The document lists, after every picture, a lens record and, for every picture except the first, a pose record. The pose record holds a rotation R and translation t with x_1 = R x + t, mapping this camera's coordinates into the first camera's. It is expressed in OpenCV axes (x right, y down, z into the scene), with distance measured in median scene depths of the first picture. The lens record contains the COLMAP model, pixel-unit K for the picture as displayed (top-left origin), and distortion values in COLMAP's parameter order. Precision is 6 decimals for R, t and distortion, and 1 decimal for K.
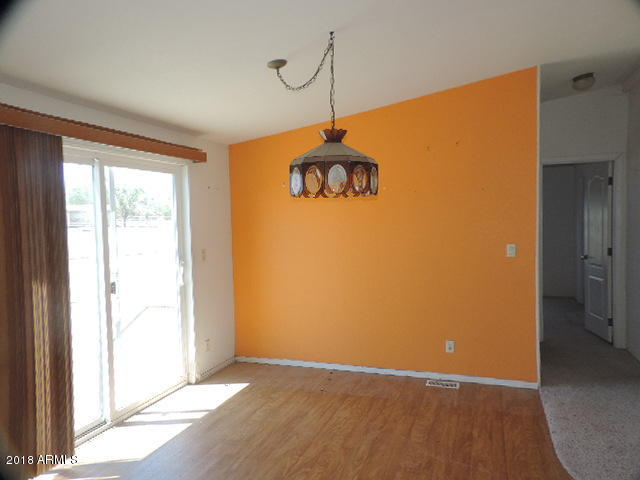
lens RADIAL K [[489.1, 0, 331.1], [0, 489.1, 244.0], [0, 0, 1]] dist [0.070875, 0.054061]
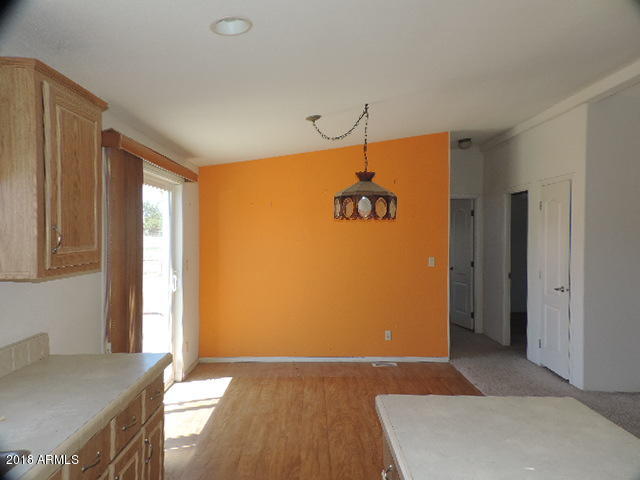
lens RADIAL K [[489.1, 0, 325.3], [0, 489.1, 242.2], [0, 0, 1]] dist [0.070875, 0.054061]
pose [[0.937737, 0.015874, 0.346983, -0.401889], [-0.001060, 0.999081, -0.042842, 0.019792], [-0.347345, 0.039807, 0.936892, -0.181016]]
